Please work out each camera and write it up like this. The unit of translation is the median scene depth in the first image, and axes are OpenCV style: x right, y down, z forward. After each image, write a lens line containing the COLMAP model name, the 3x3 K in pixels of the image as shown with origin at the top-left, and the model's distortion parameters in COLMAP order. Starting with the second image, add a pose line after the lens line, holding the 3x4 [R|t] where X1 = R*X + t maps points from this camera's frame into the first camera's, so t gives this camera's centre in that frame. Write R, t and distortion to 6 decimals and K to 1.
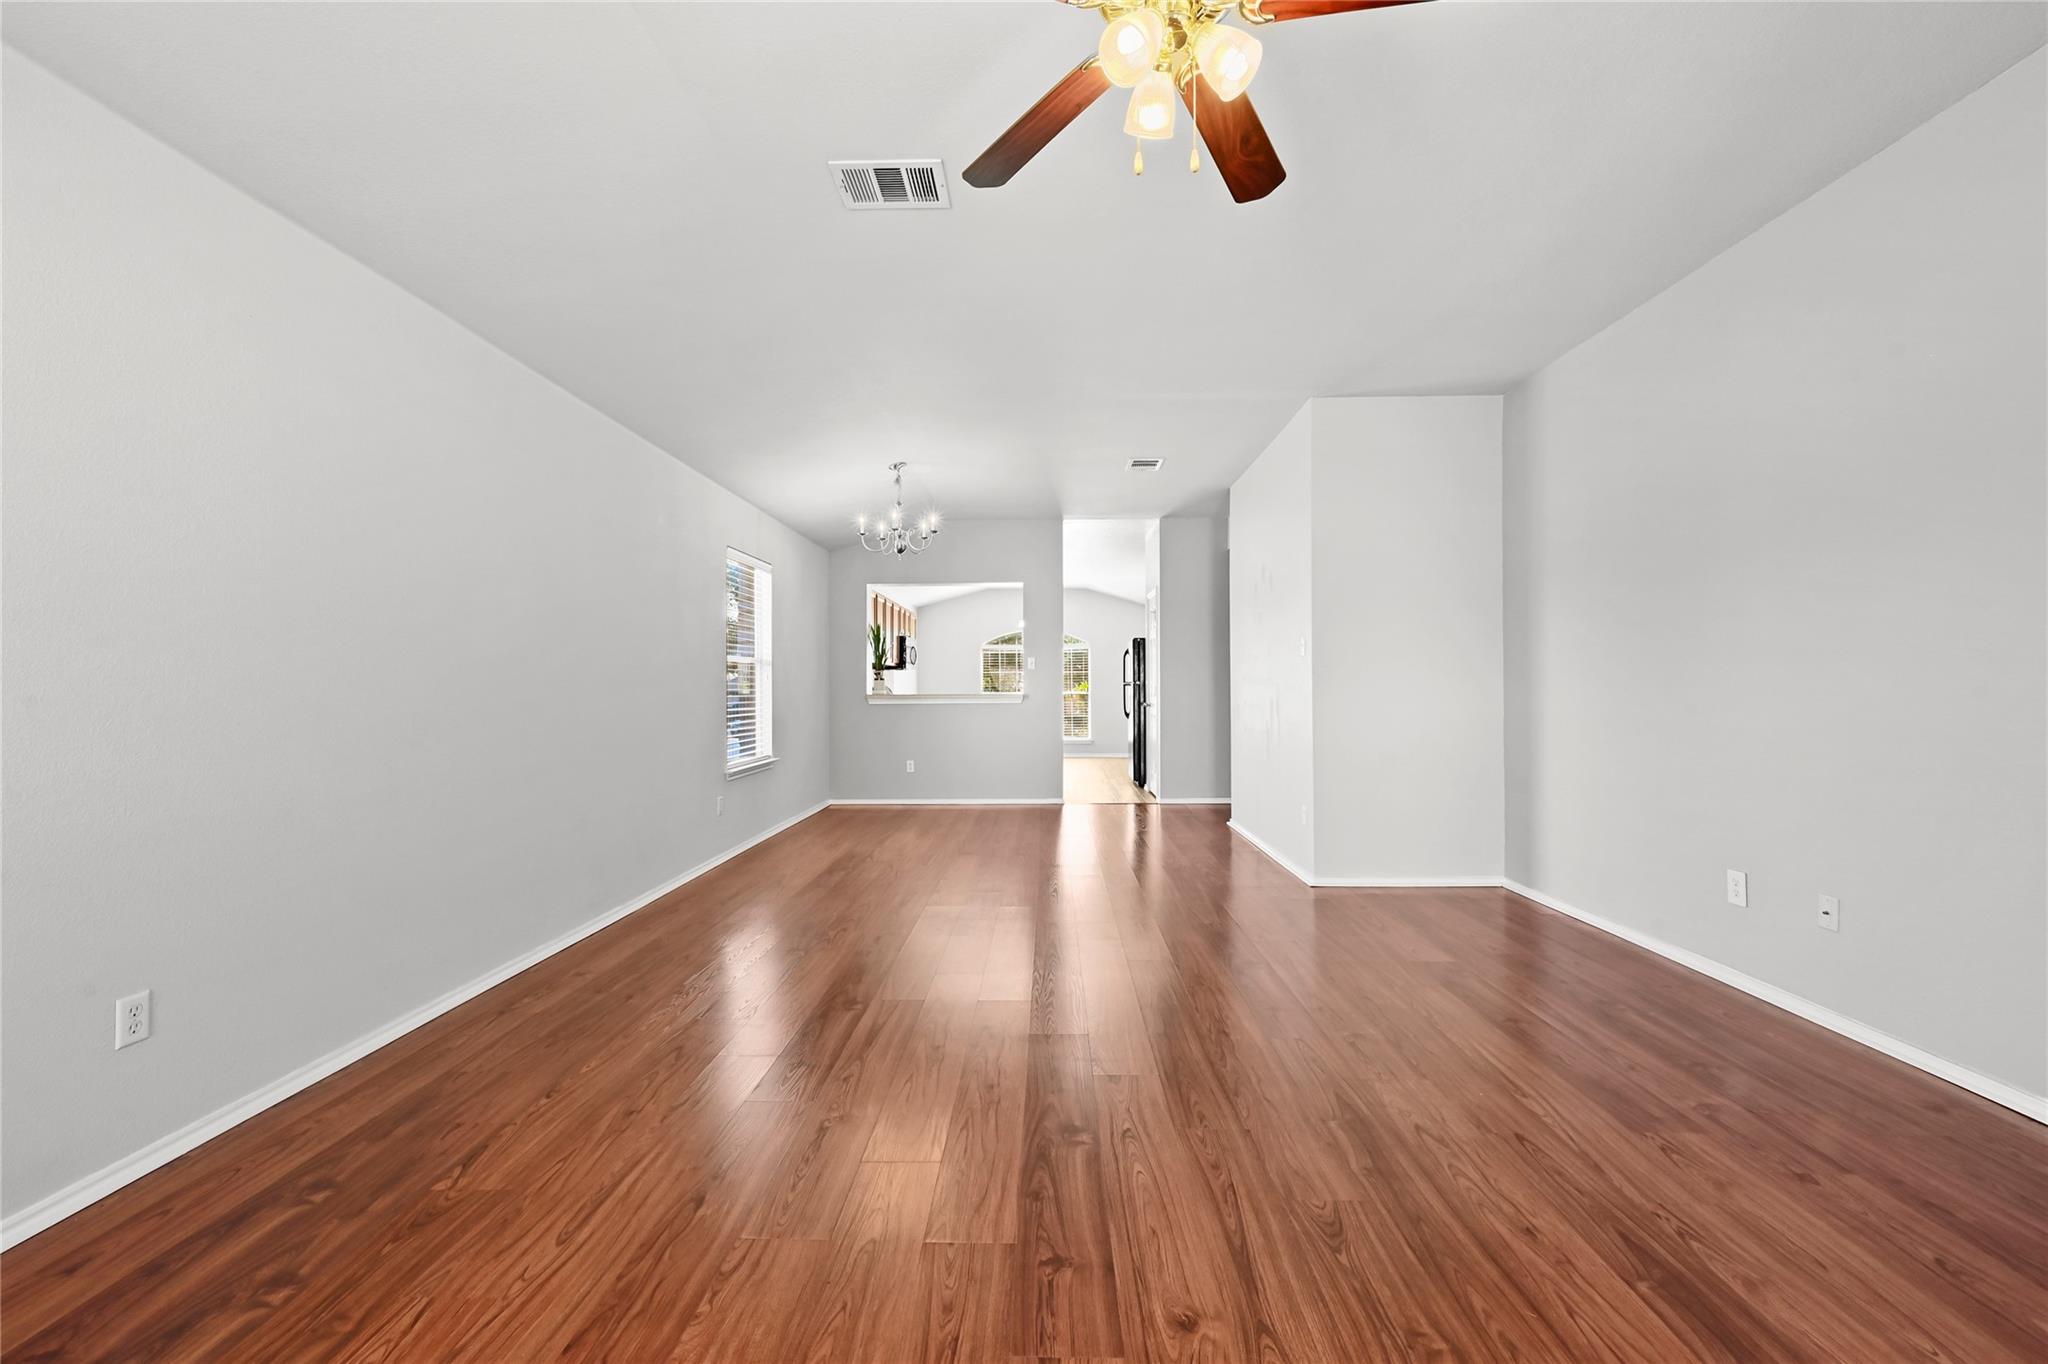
lens RADIAL K [[817.4, 0, 1026.9], [0, 817.4, 690.9], [0, 0, 1]] dist [-0.000593, 0.000275]
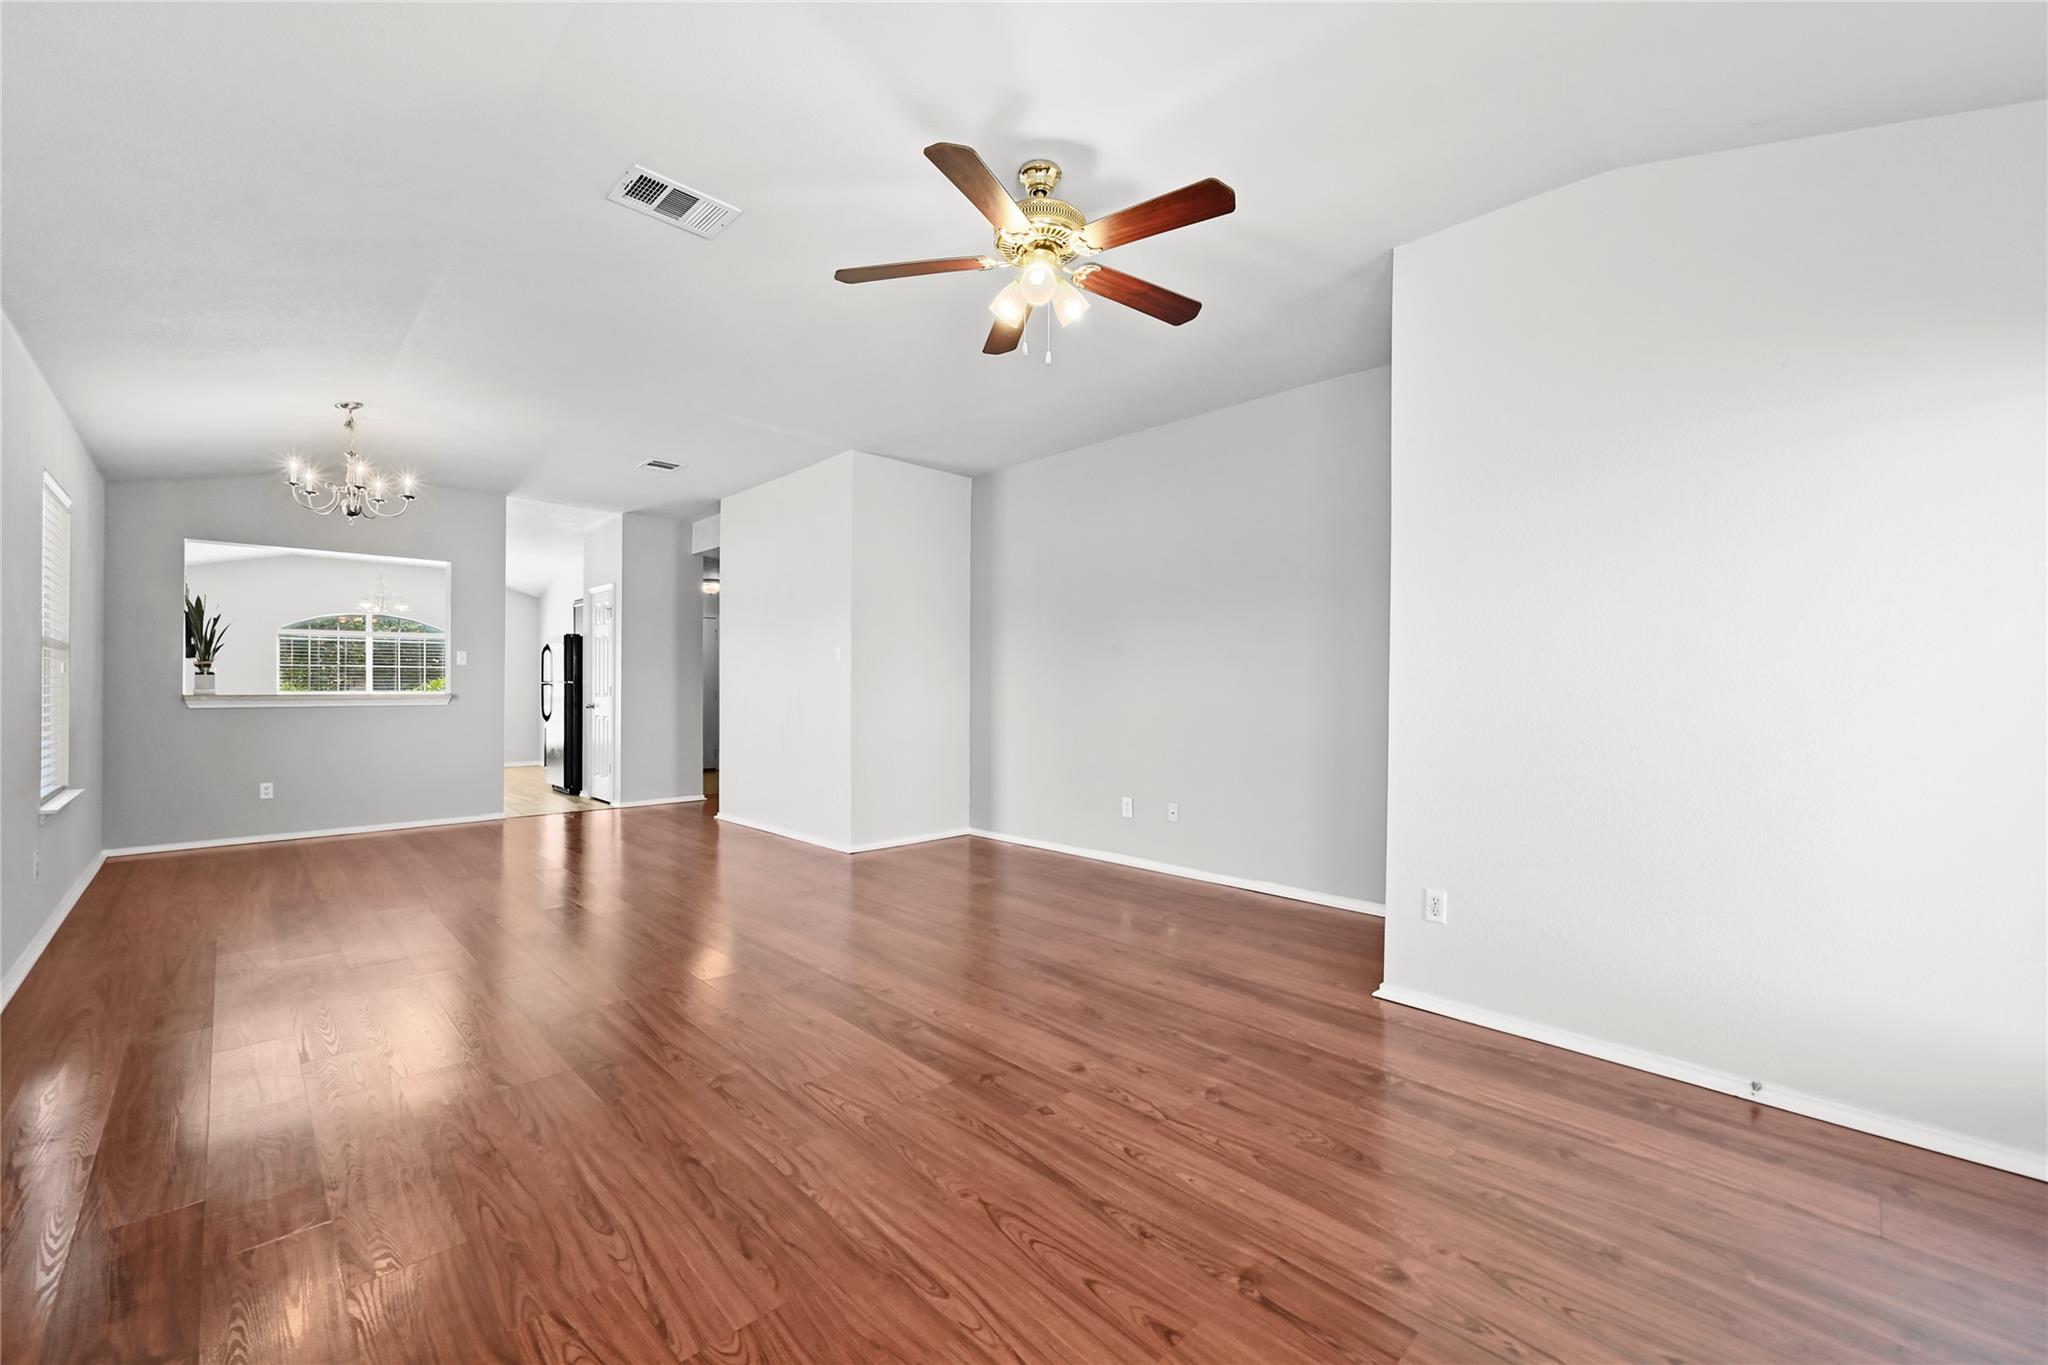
lens RADIAL K [[817.4, 0, 1023.8], [0, 817.4, 685.3], [0, 0, 1]] dist [-0.000593, 0.000275]
pose [[0.691853, 0.009179, 0.721980, -0.274532], [-0.003769, 0.999951, -0.009102, 0.000332], [-0.722029, 0.003576, 0.691854, -0.017379]]
